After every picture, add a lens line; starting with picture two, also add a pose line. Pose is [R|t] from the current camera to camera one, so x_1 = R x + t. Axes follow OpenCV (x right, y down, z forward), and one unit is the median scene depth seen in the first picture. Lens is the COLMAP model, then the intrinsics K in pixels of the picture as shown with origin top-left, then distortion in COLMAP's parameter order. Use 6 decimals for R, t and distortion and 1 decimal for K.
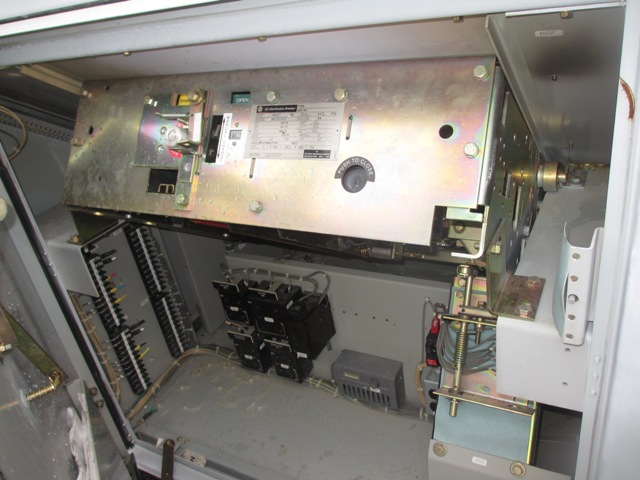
lens RADIAL K [[527.9, 0, 320.0], [0, 527.9, 240.0], [0, 0, 1]] dist [-0.045747, 0.014395]
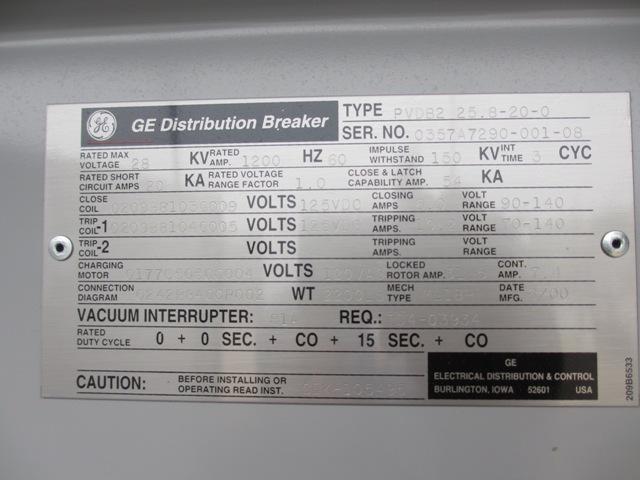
lens RADIAL K [[527.9, 0, 320.0], [0, 527.9, 240.0], [0, 0, 1]] dist [-0.045747, 0.014395]
pose [[0.900828, -0.119061, 0.417532, -0.126049], [0.107734, 0.992887, 0.050689, -0.209827], [-0.420598, -0.000680, 0.907247, 0.801057]]
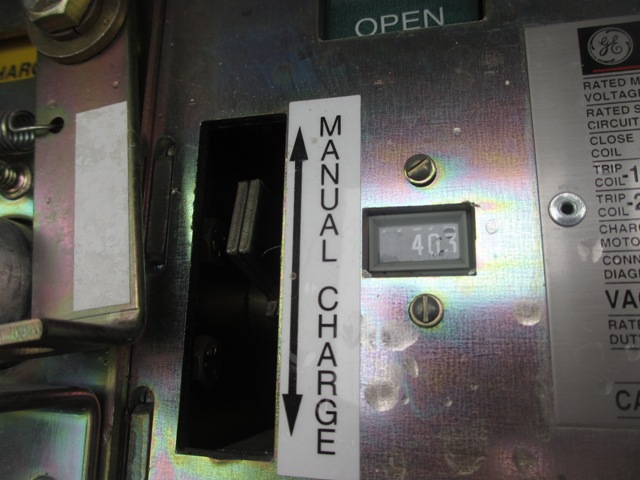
lens RADIAL K [[527.9, 0, 320.0], [0, 527.9, 240.0], [0, 0, 1]] dist [-0.045747, 0.014395]
pose [[0.960460, -0.070380, 0.269375, -0.226592], [0.111824, 0.983569, -0.141732, -0.188009], [-0.254974, 0.166251, 0.952549, 0.897398]]
